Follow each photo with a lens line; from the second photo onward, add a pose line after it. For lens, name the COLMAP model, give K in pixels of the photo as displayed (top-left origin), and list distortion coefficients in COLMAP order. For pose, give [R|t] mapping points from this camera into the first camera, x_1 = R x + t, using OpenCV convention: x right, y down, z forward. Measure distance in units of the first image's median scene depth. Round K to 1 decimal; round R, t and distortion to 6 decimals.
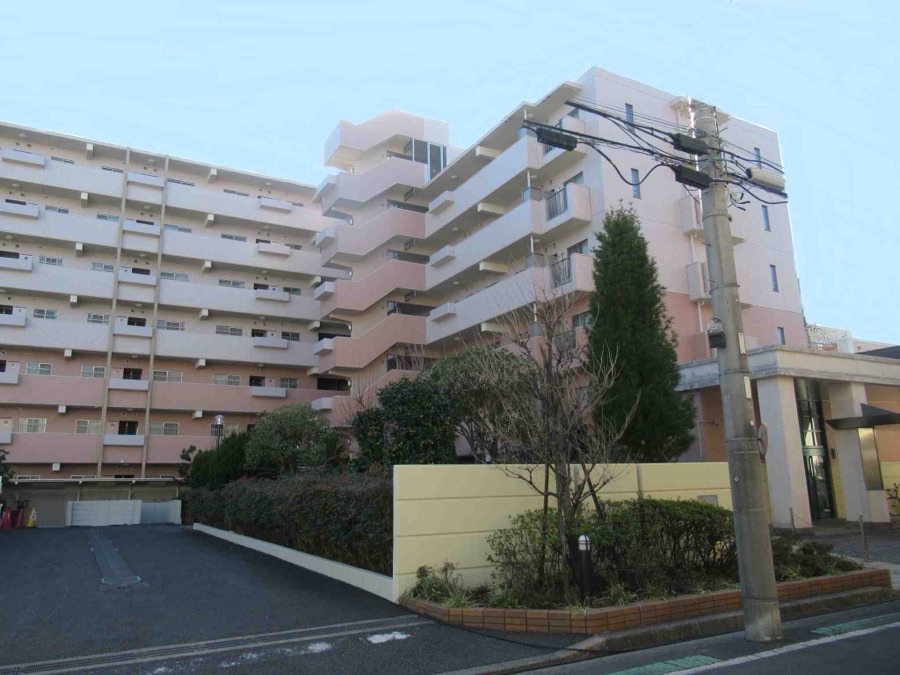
lens RADIAL K [[652.9, 0, 450.0], [0, 652.9, 337.5], [0, 0, 1]] dist [-0.004563, -0.001271]
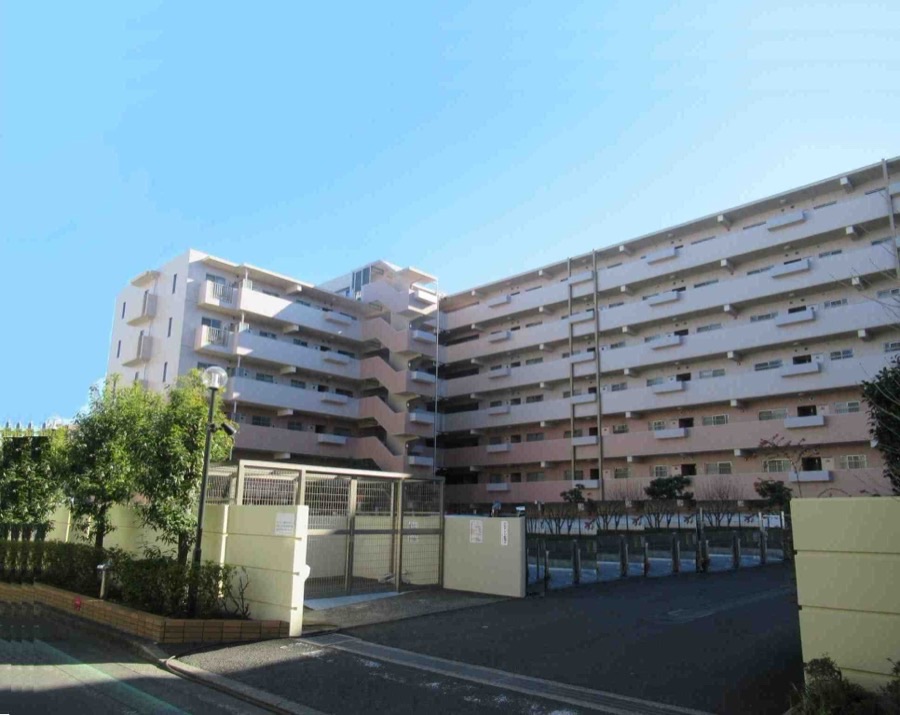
lens RADIAL K [[641.5, 0, 450.0], [0, 641.5, 396.0], [0, 0, 1]] dist [0.000810, 0.000967]
pose [[0.303477, -0.158721, -0.939526, 0.286447], [0.191160, 0.976123, -0.103157, 0.029674], [0.933467, -0.148294, 0.326572, 0.158589]]
